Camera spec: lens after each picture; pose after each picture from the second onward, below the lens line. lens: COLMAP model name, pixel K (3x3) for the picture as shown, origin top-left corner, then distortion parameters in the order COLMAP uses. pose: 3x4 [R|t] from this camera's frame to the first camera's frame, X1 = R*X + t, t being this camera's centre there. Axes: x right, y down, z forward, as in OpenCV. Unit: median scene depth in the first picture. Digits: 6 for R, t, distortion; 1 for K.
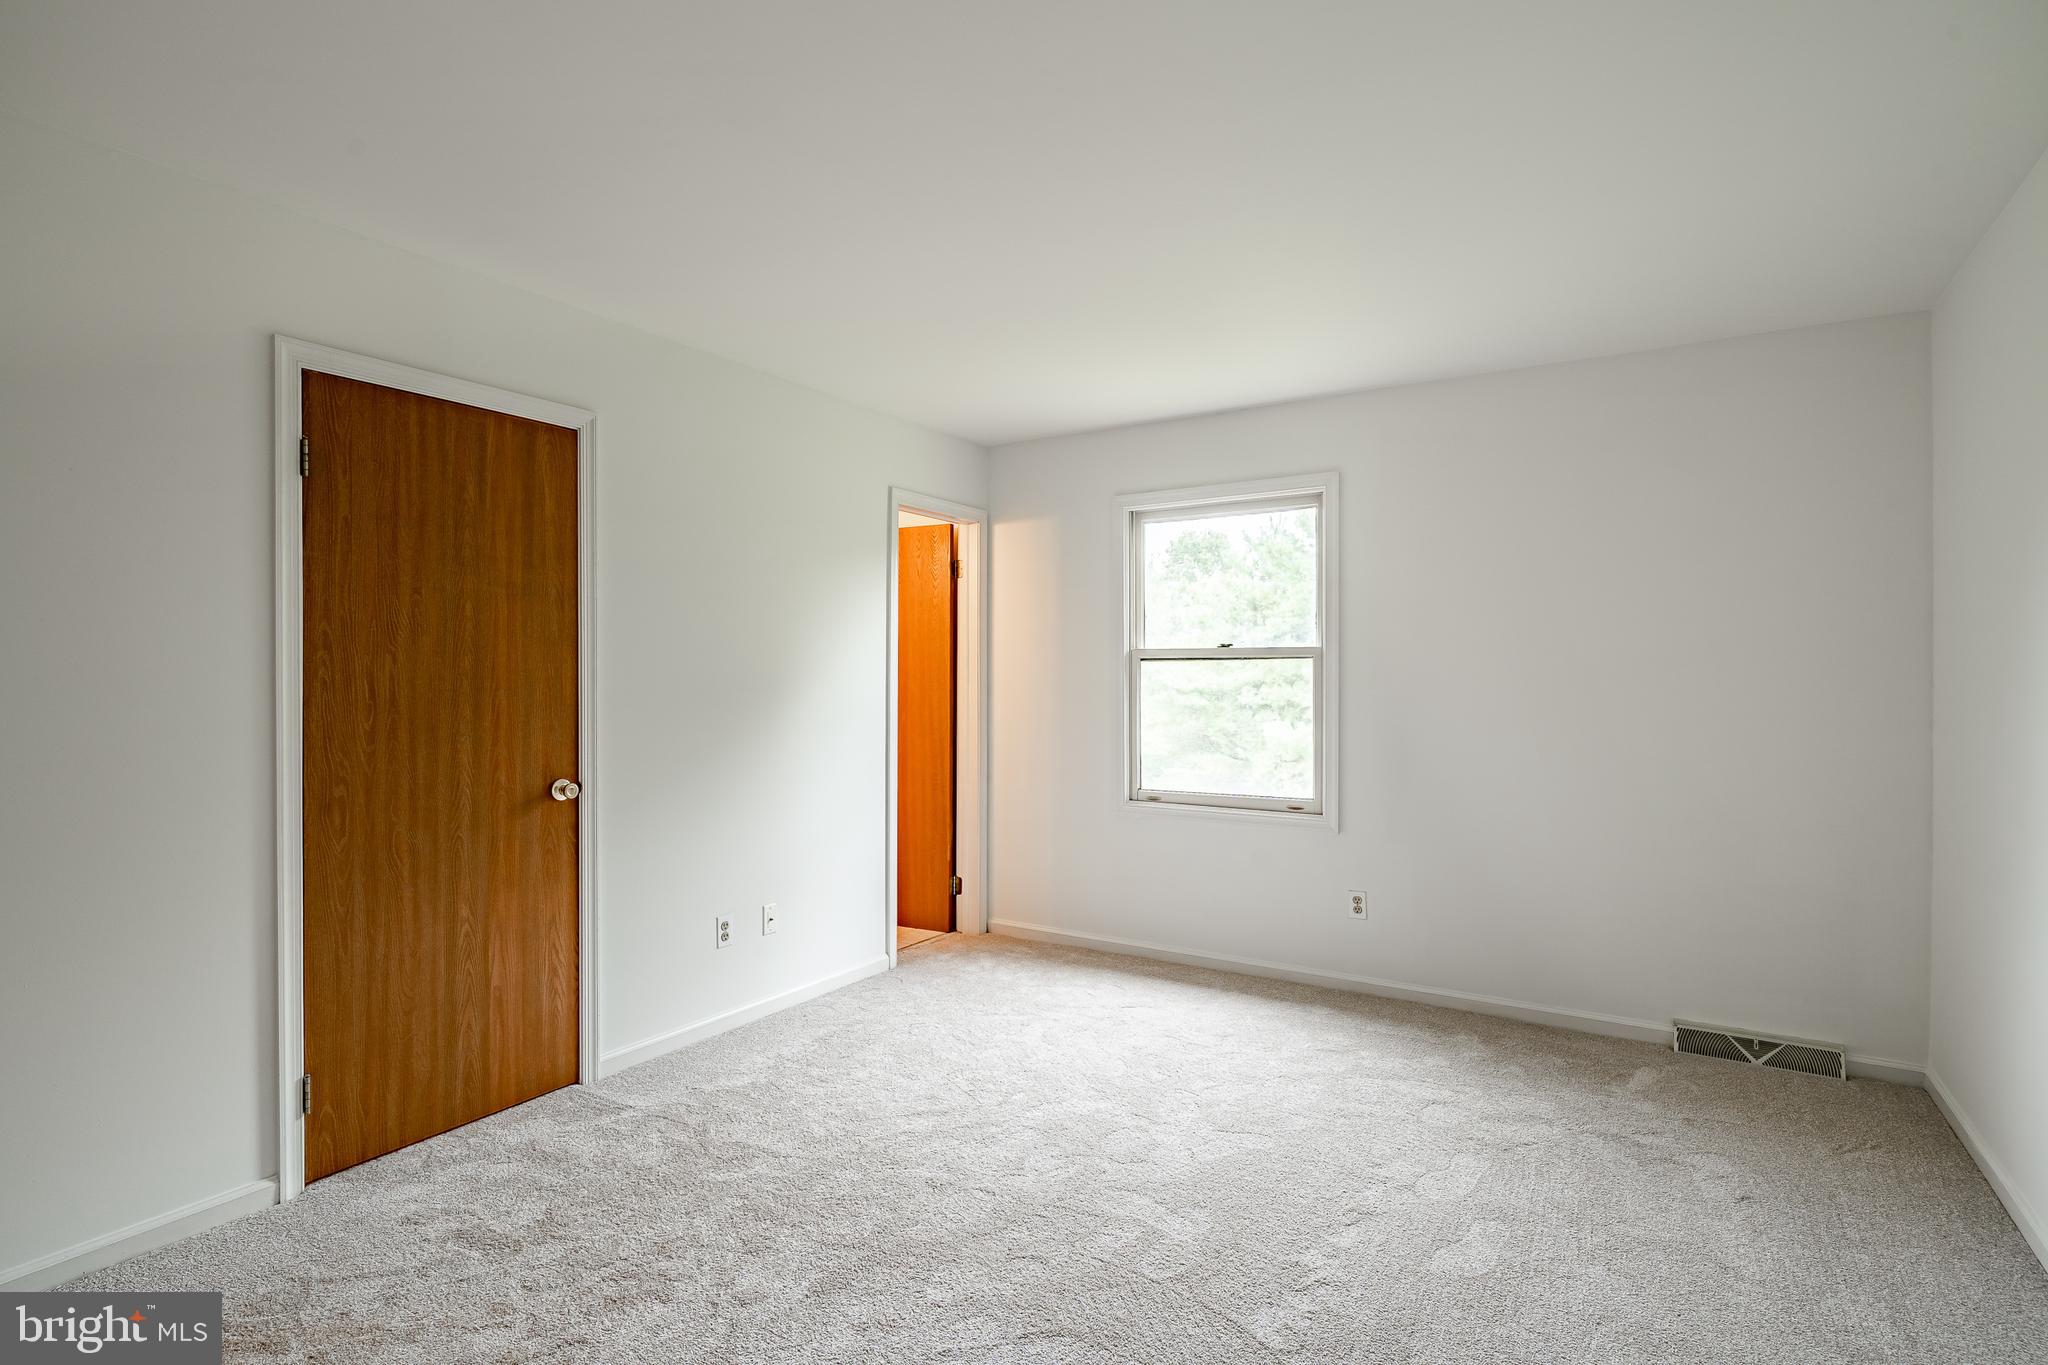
lens RADIAL K [[1001.6, 0, 1055.1], [0, 1001.6, 679.0], [0, 0, 1]] dist [-0.000410, 0.000327]
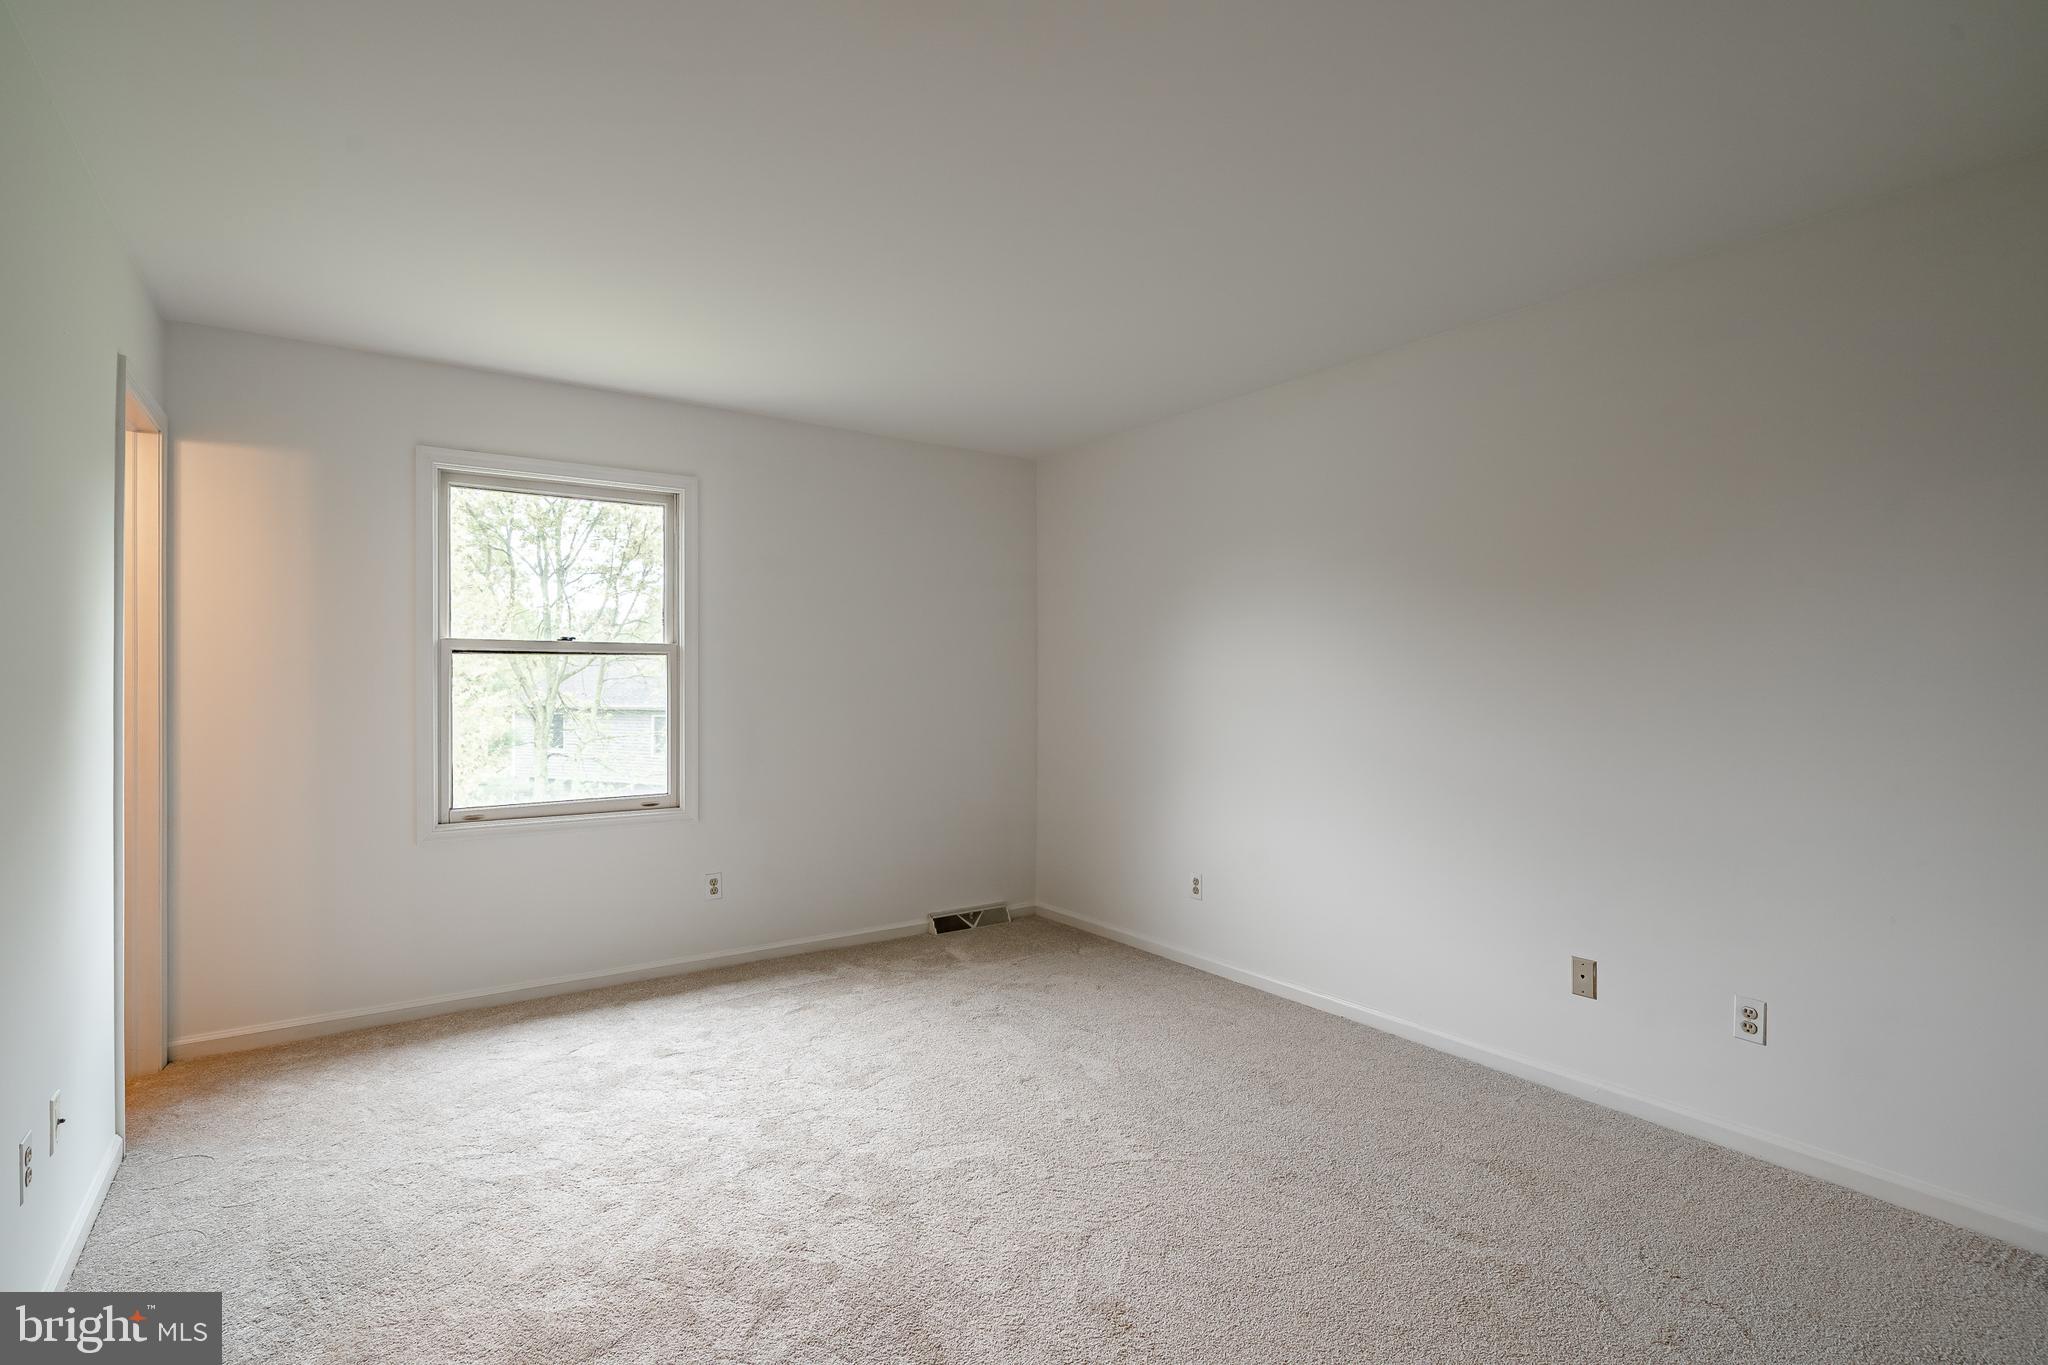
lens RADIAL K [[942.6, 0, 1002.1], [0, 942.6, 678.0], [0, 0, 1]] dist [0.001086, 0.000453]
pose [[0.411408, 0.000010, 0.911451, -0.482464], [-0.000809, 1.000000, 0.000354, 0.001886], [-0.911451, -0.000883, 0.411408, 0.298841]]
